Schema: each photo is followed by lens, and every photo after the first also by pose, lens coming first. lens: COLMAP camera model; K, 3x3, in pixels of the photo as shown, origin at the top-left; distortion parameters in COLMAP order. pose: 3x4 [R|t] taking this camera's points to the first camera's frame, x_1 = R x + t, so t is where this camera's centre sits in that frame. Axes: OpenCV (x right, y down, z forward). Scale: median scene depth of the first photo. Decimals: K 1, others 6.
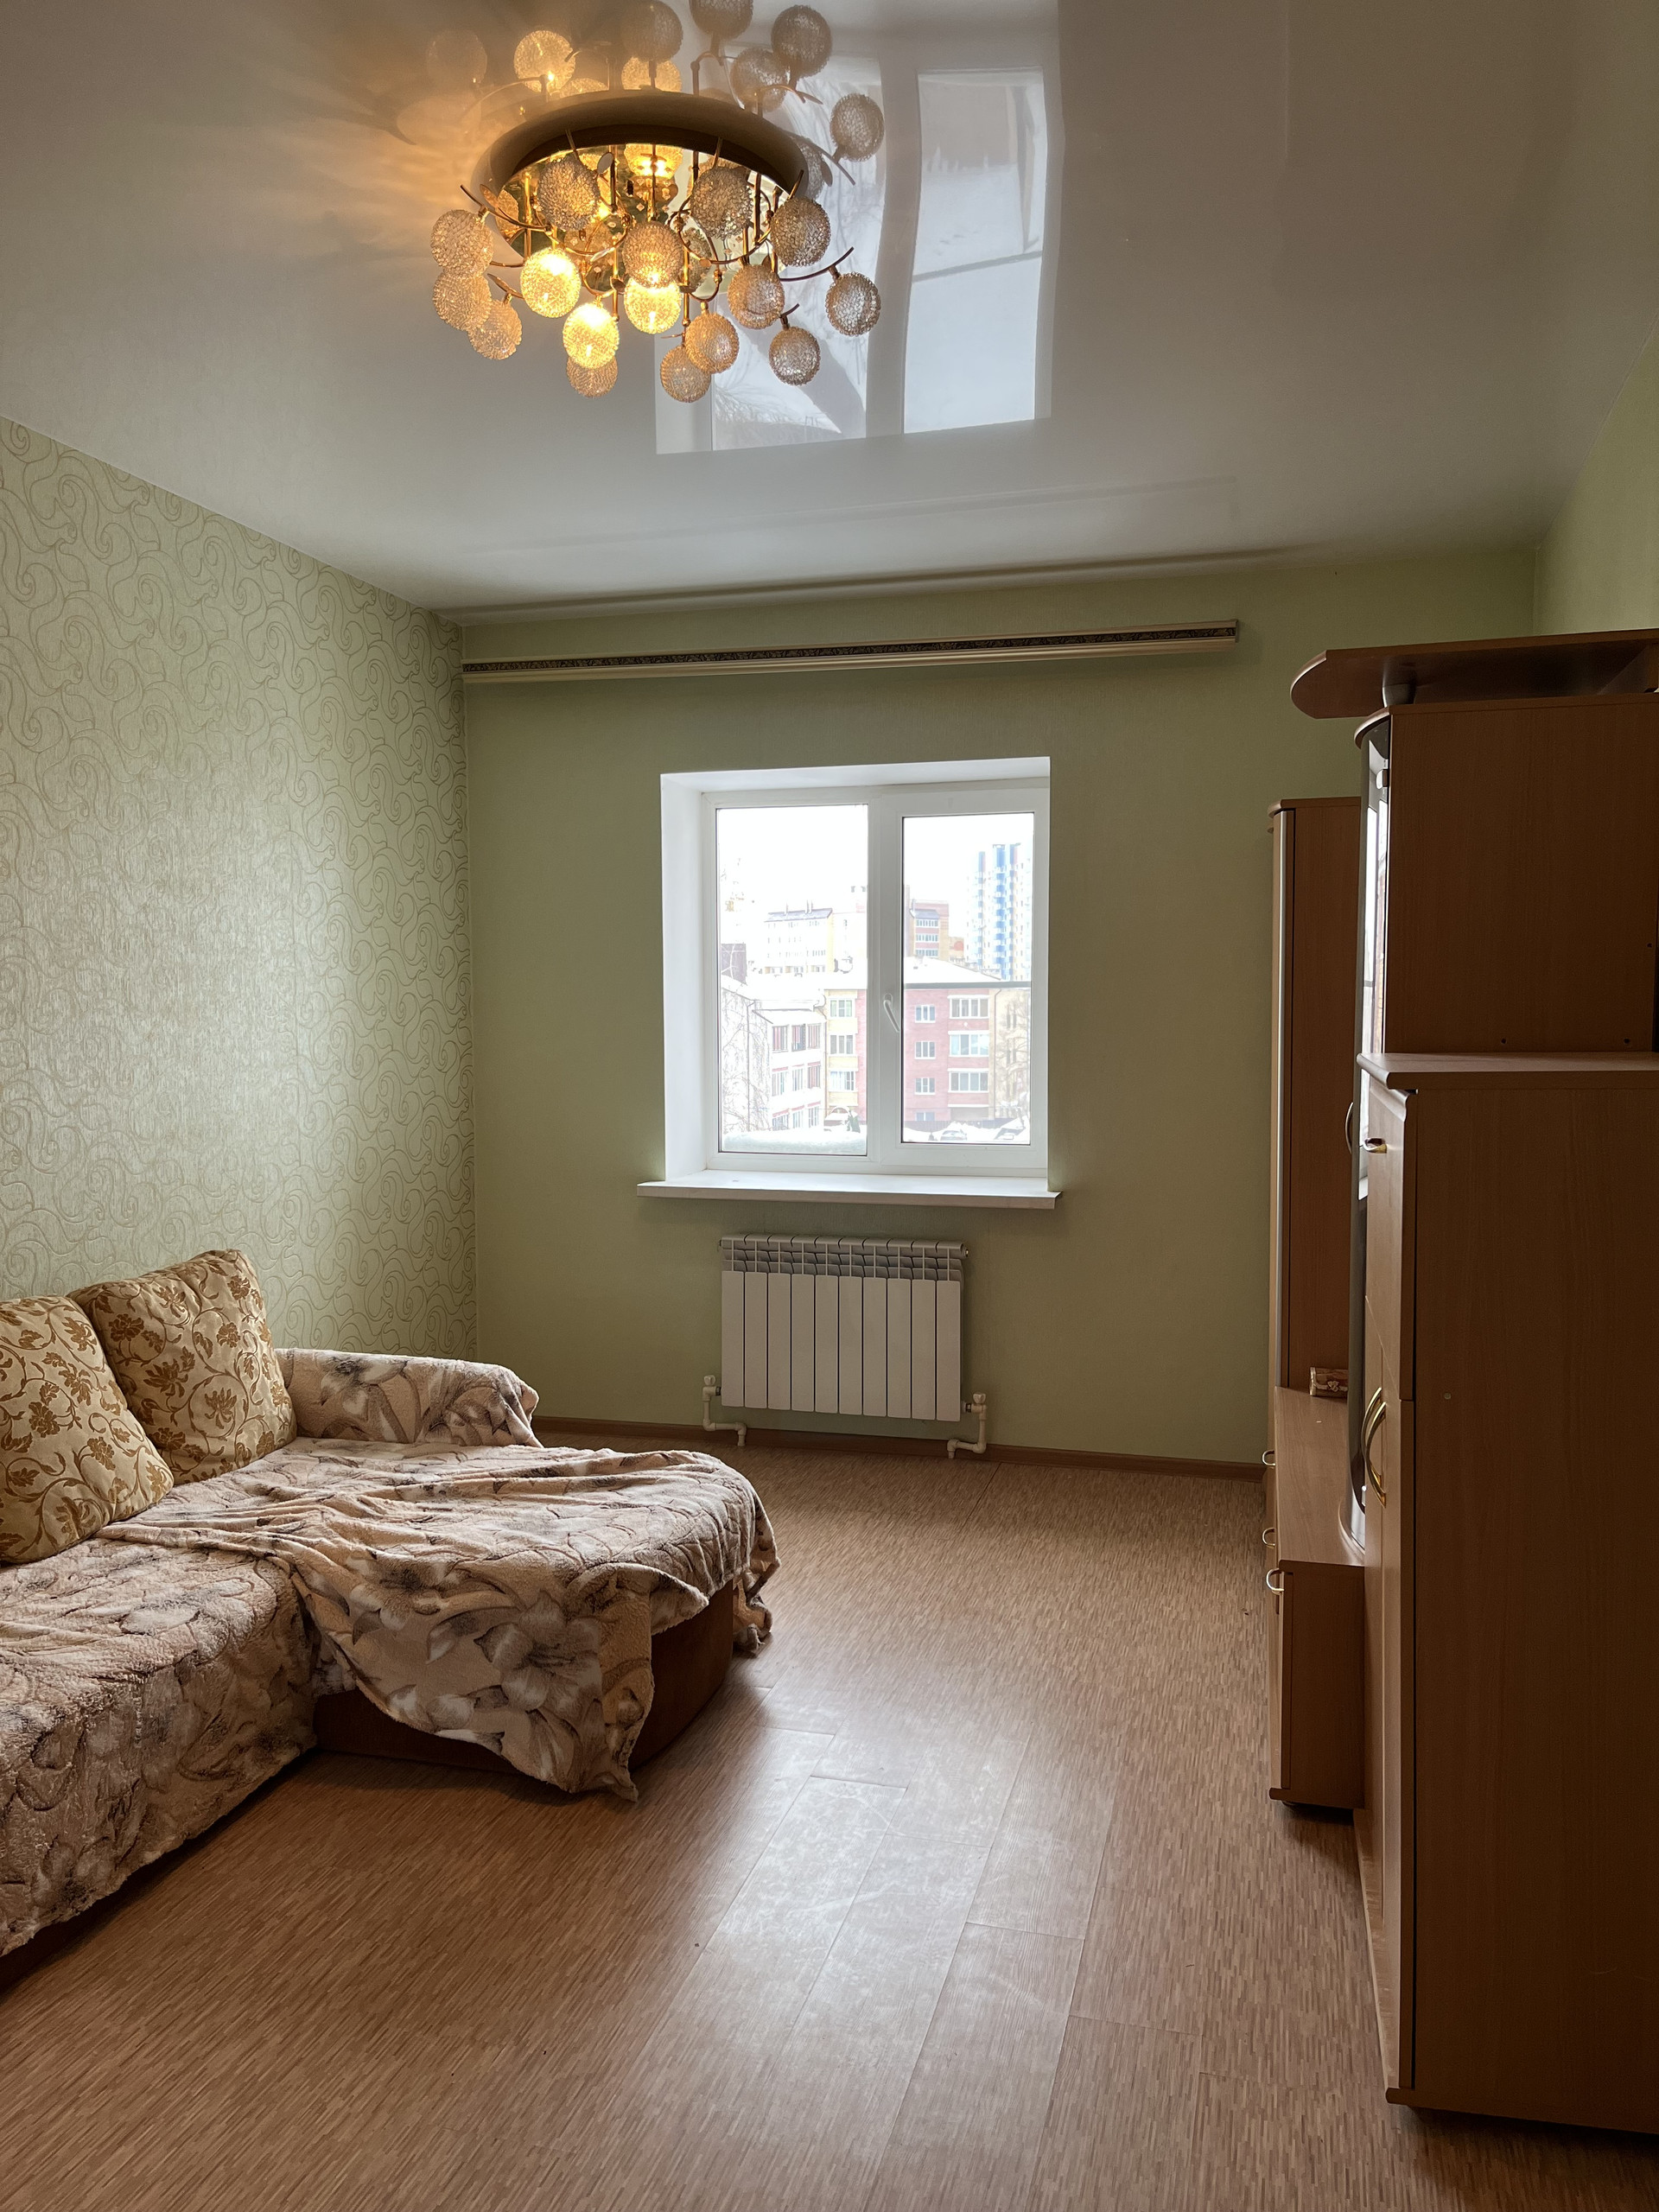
lens RADIAL K [[1665.7, 0, 820.8], [0, 1665.7, 1108.6], [0, 0, 1]] dist [0.062054, -0.088594]
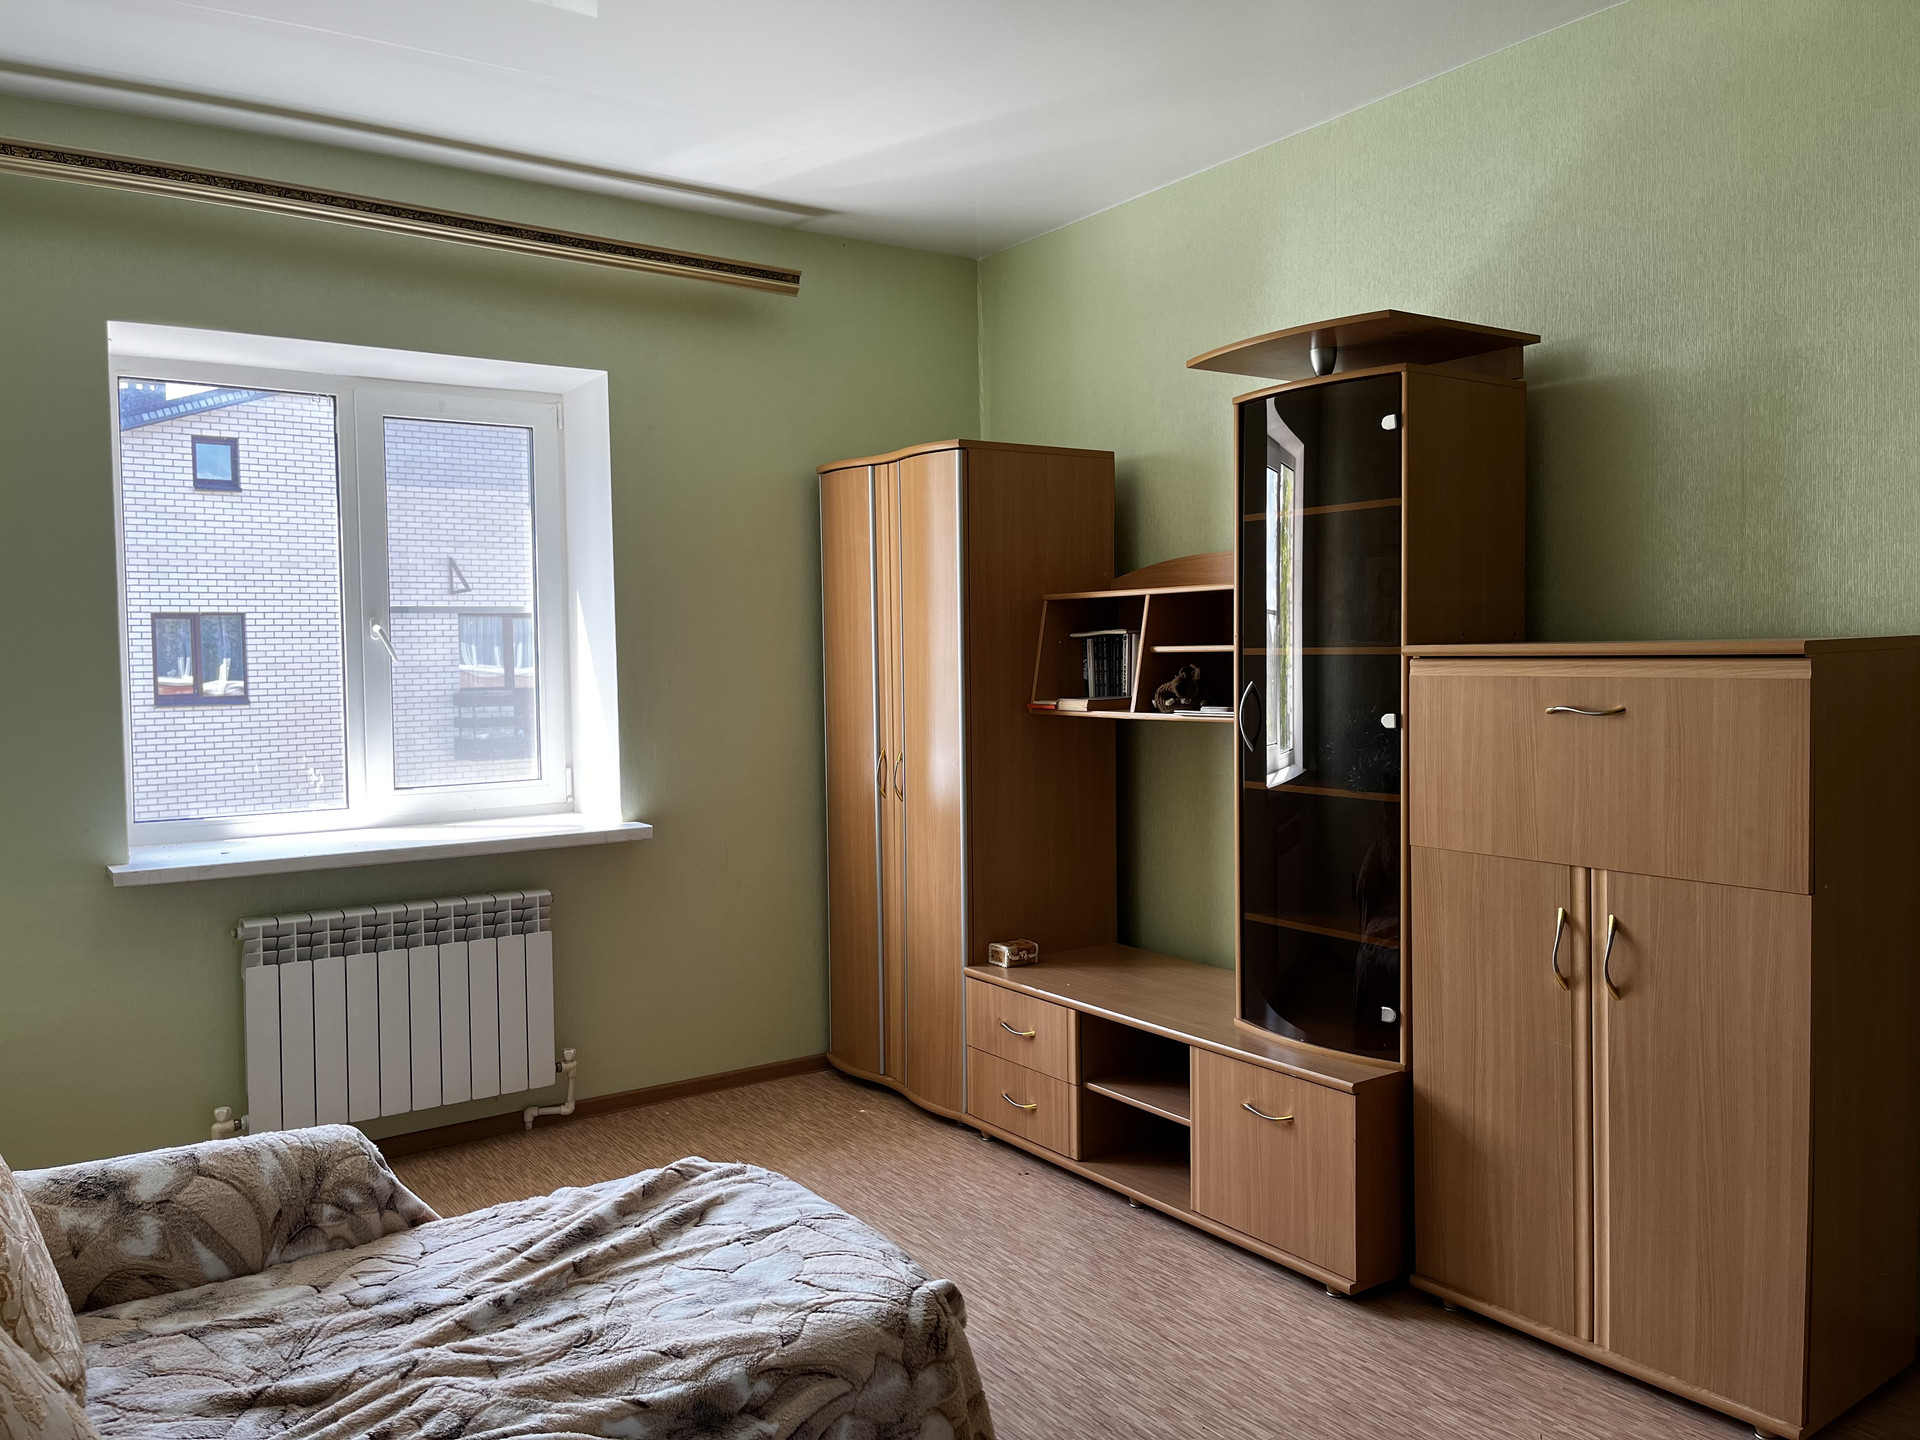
lens RADIAL K [[1445.8, 0, 954.1], [0, 1445.8, 711.8], [0, 0, 1]] dist [0.062054, -0.088594]
pose [[0.643258, -0.037204, 0.764745, -0.544317], [0.060337, 0.998176, -0.002192, -0.001524], [-0.763268, 0.047553, 0.644329, 0.448700]]
